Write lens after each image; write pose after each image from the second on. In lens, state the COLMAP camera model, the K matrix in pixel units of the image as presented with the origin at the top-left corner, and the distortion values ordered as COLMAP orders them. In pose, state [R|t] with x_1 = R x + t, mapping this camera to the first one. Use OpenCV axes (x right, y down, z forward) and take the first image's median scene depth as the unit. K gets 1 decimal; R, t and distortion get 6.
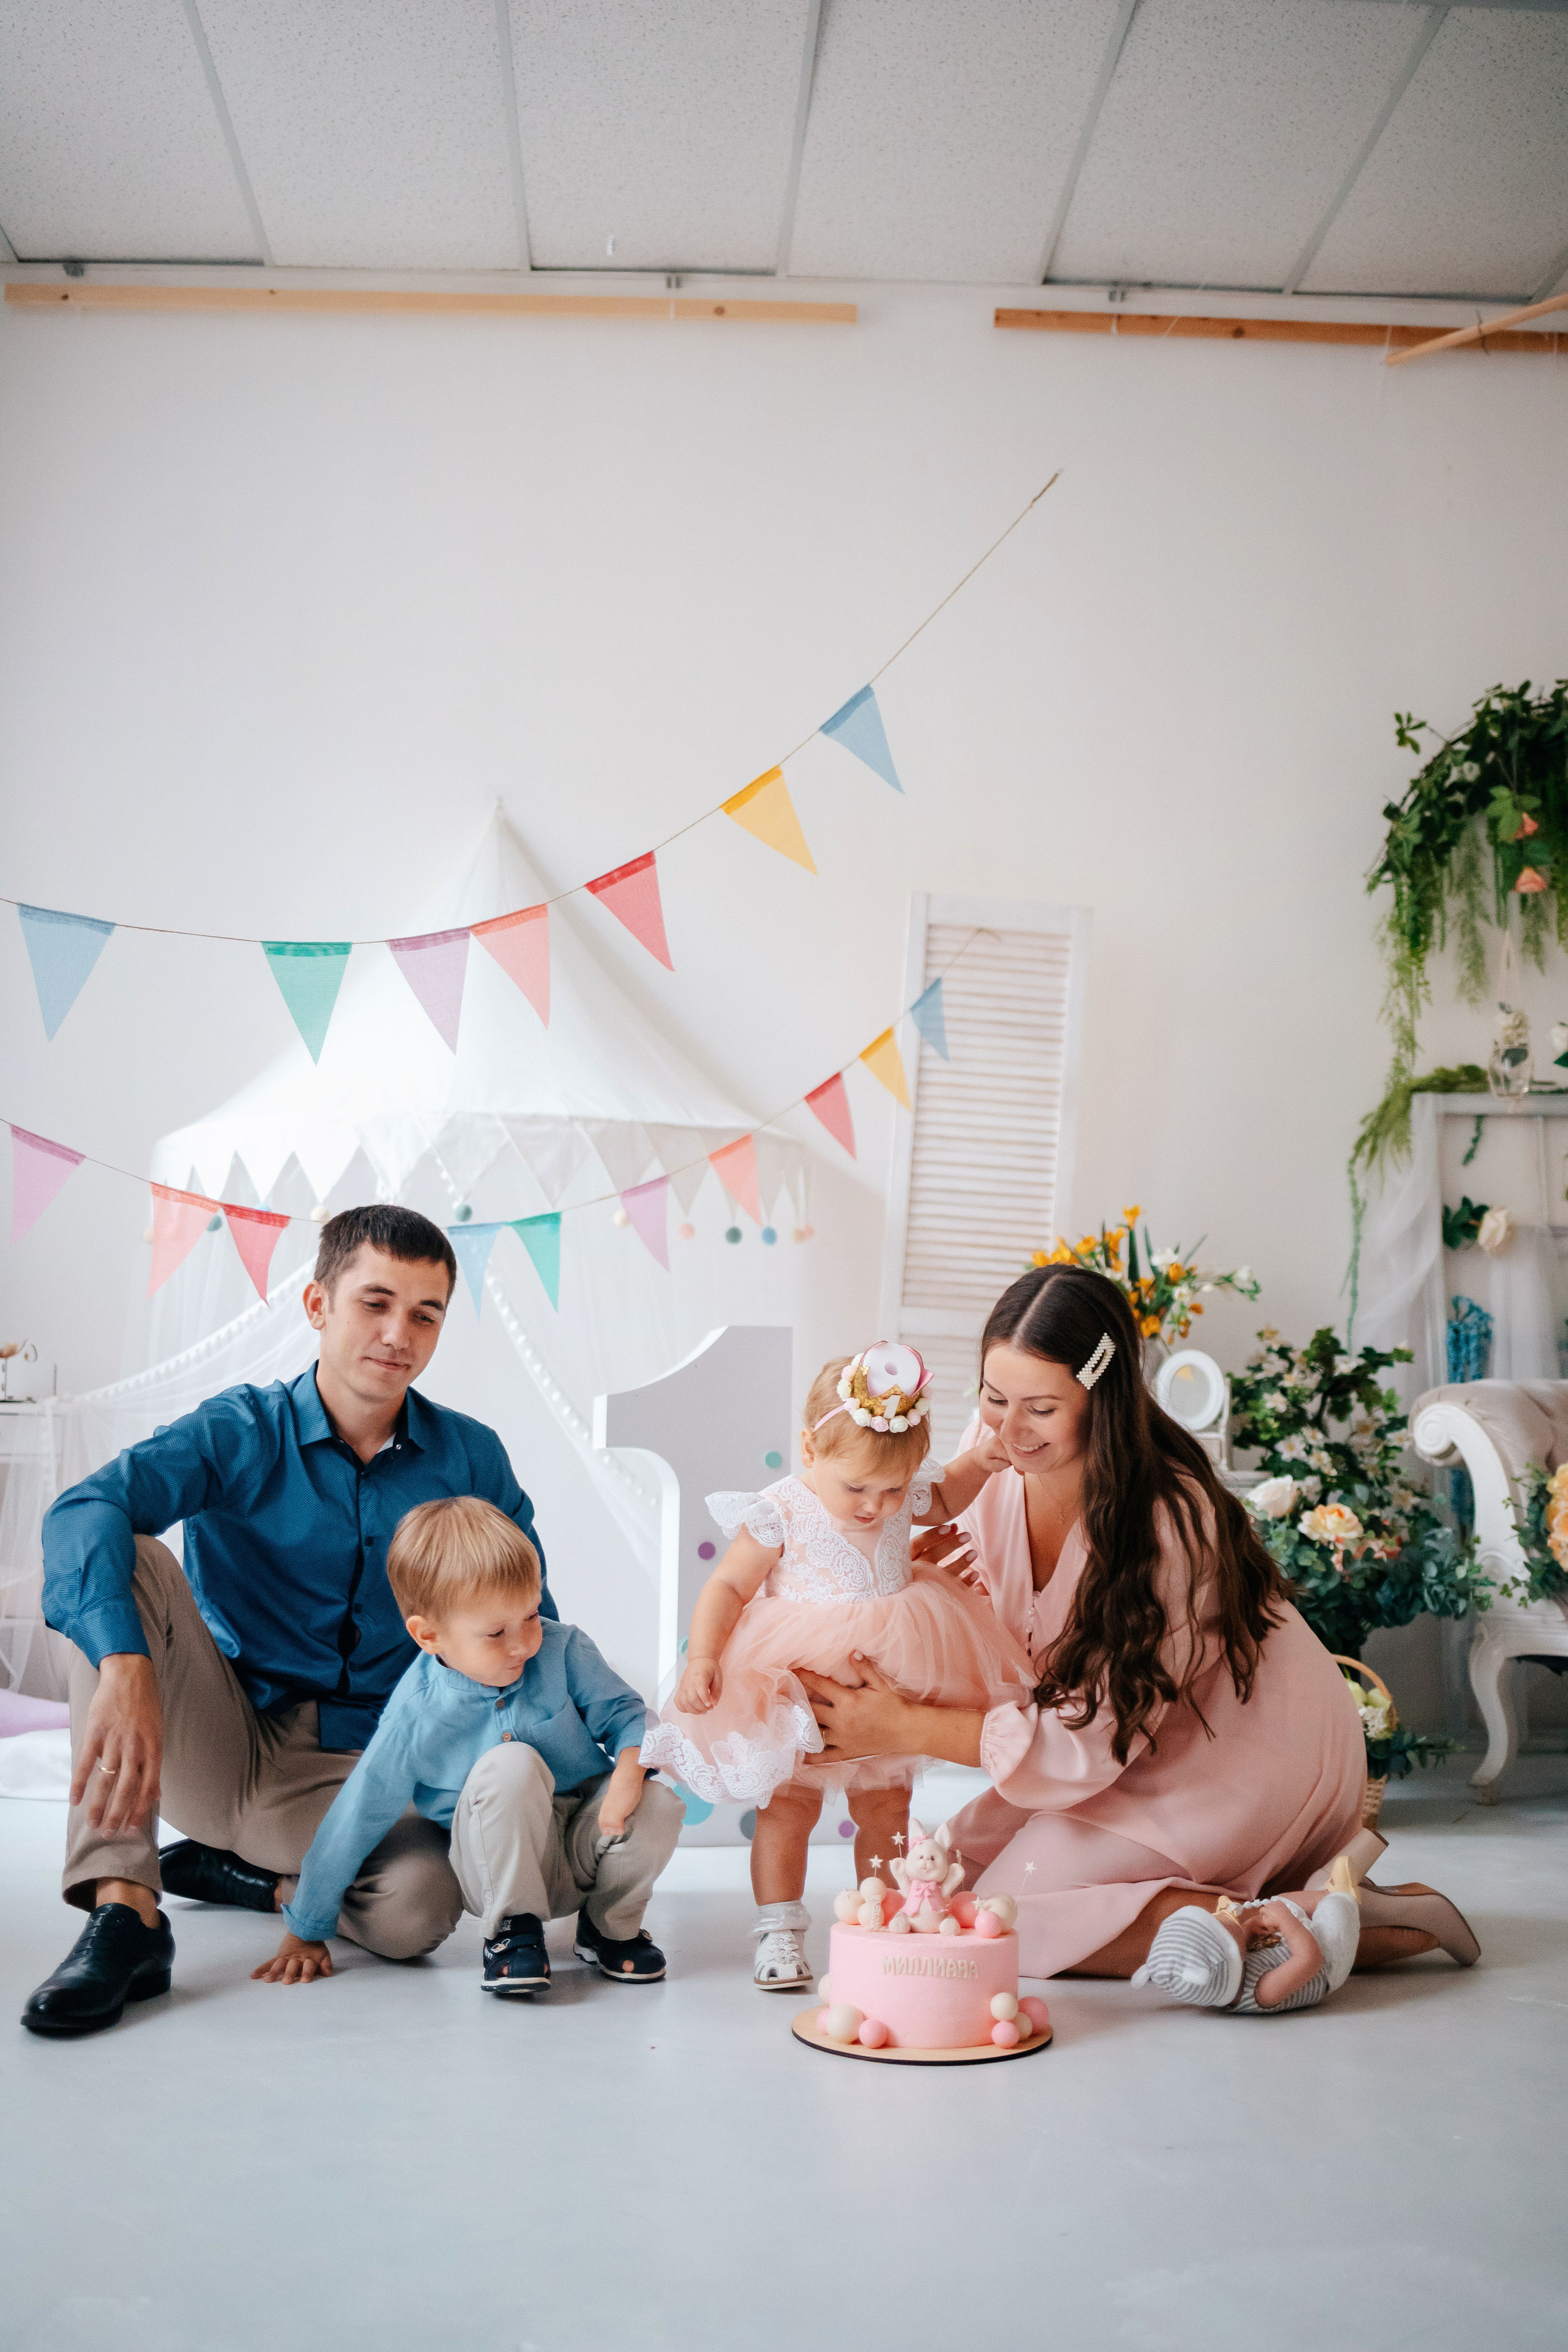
lens RADIAL K [[2368.4, 0, 784.0], [0, 2368.4, 1176.0], [0, 0, 1]] dist [-0.206980, -0.008322]
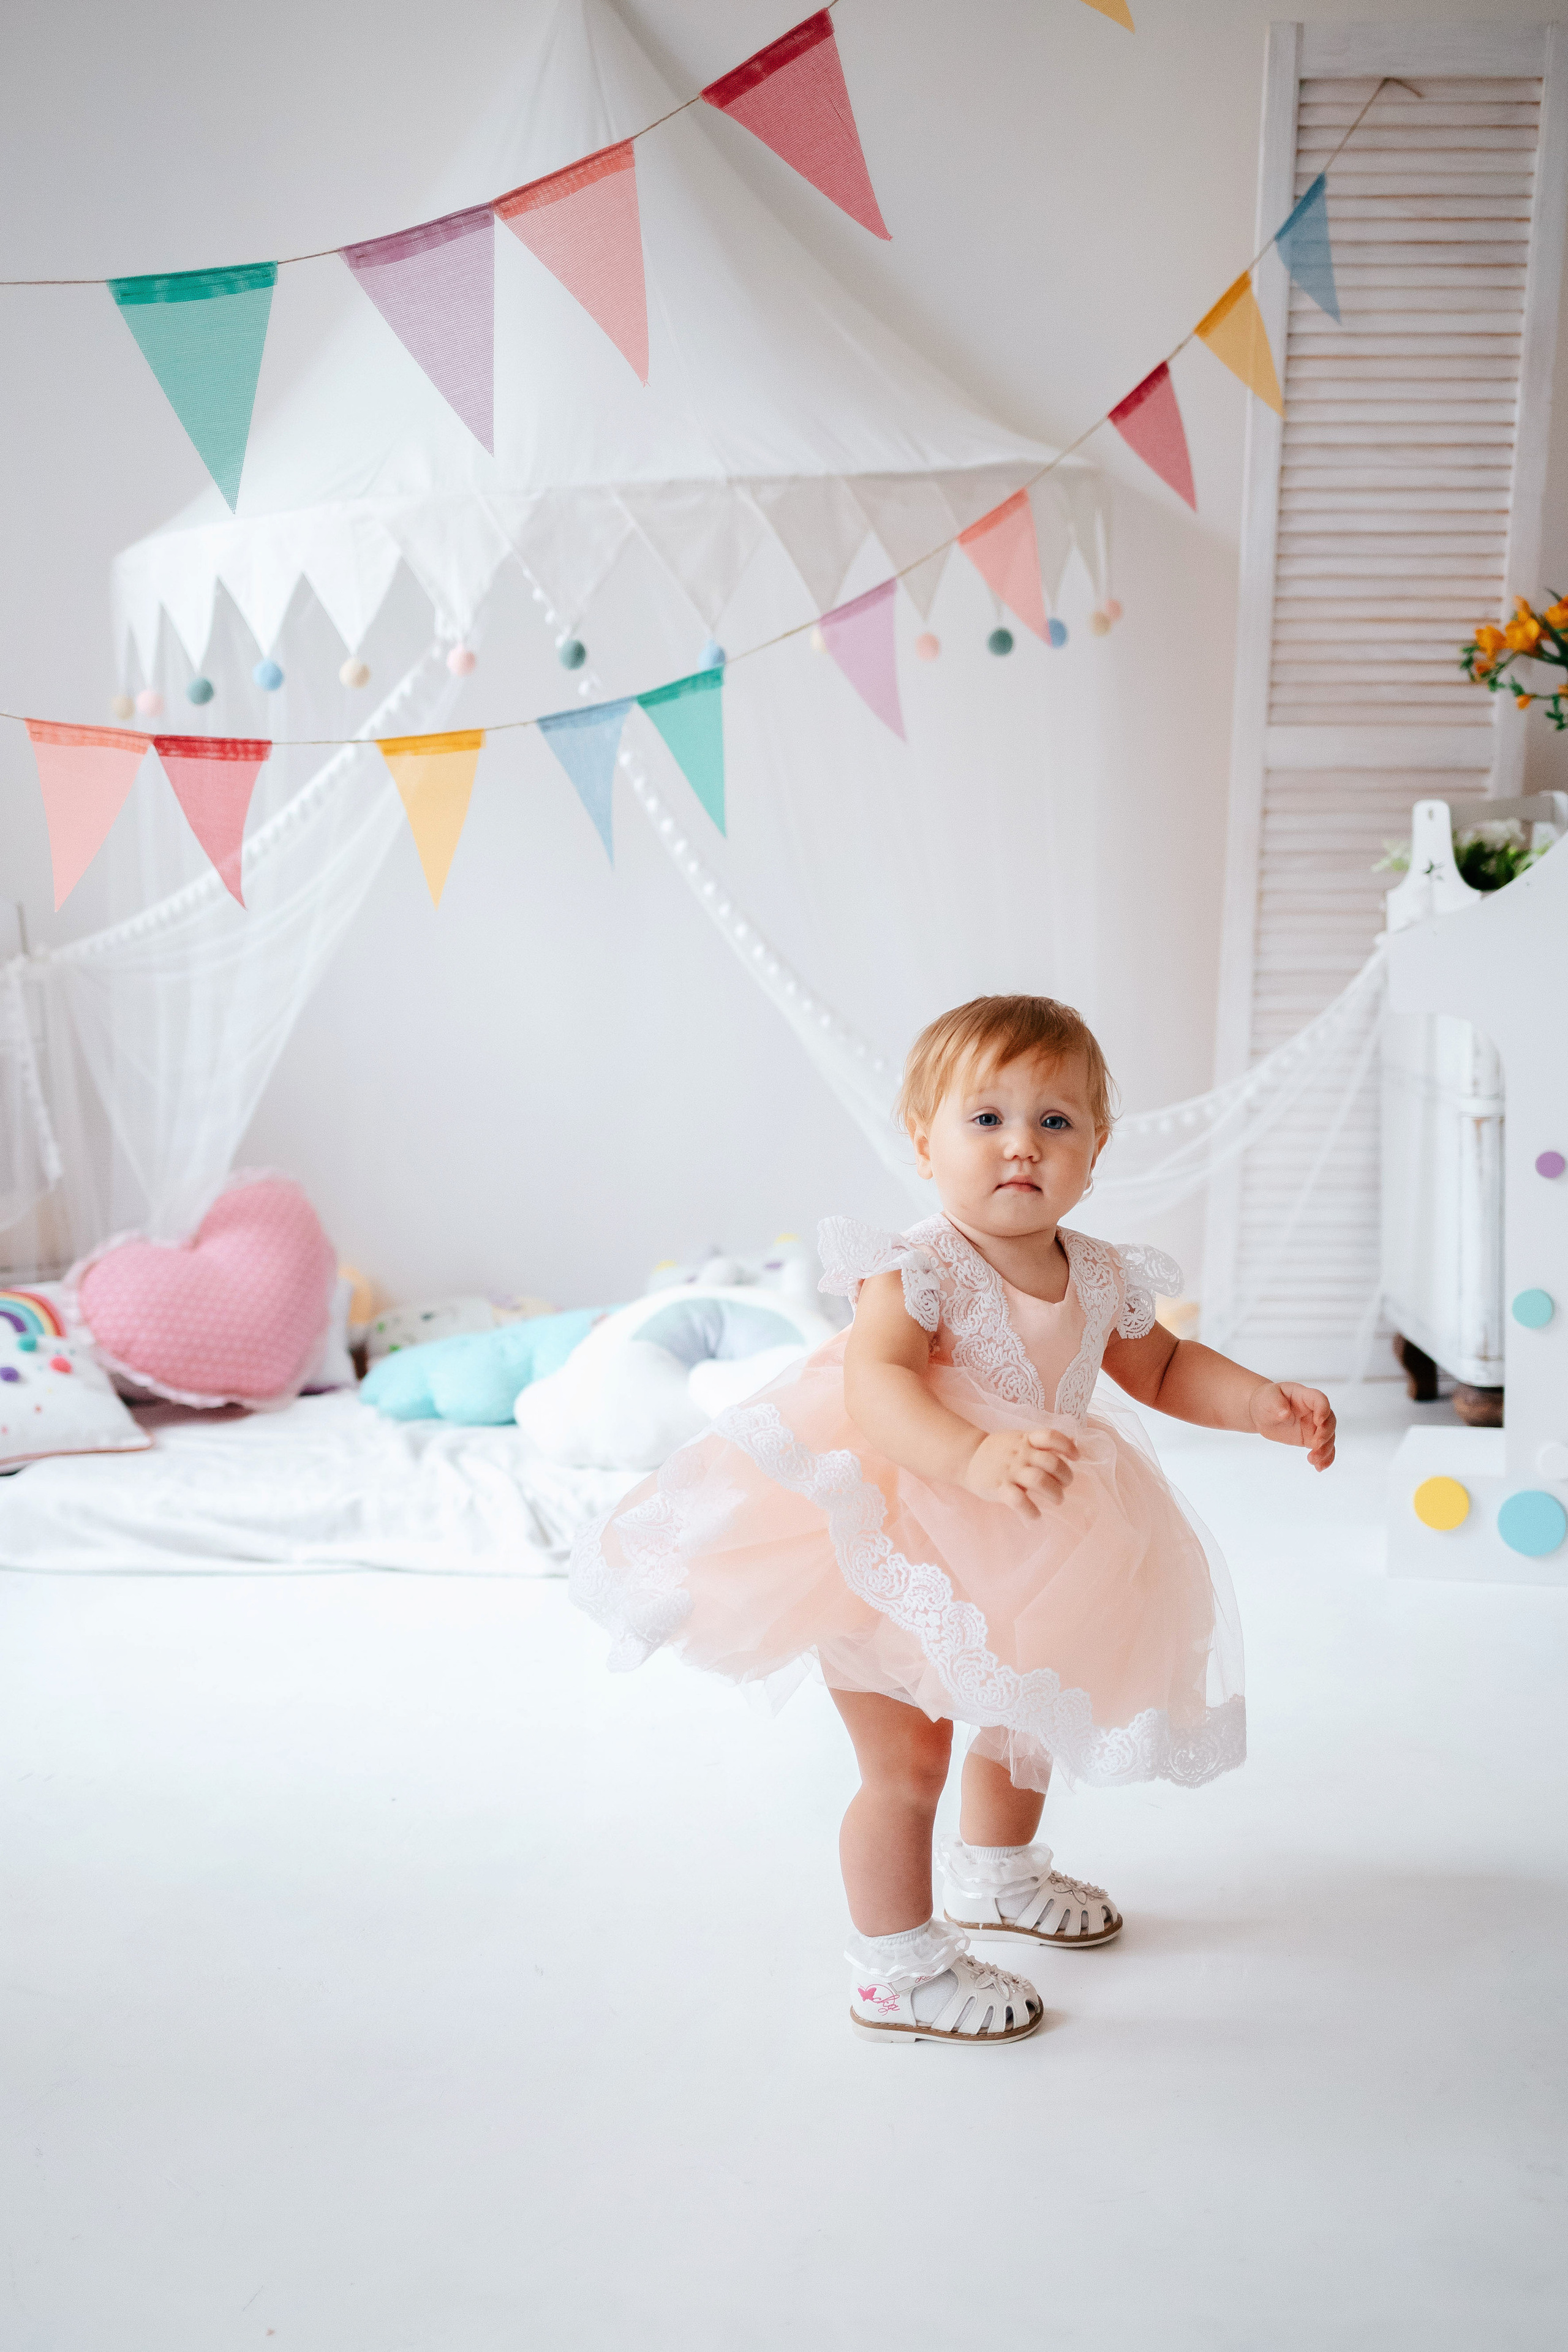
lens RADIAL K [[2267.5, 0, 687.4], [0, 2267.5, 1177.9], [0, 0, 1]] dist [-0.061941, -0.015273]
pose [[0.986826, -0.037644, -0.157347, -0.014753], [0.091399, 0.932207, 0.350195, -0.061636], [0.133497, -0.359963, 0.923366, 0.382018]]
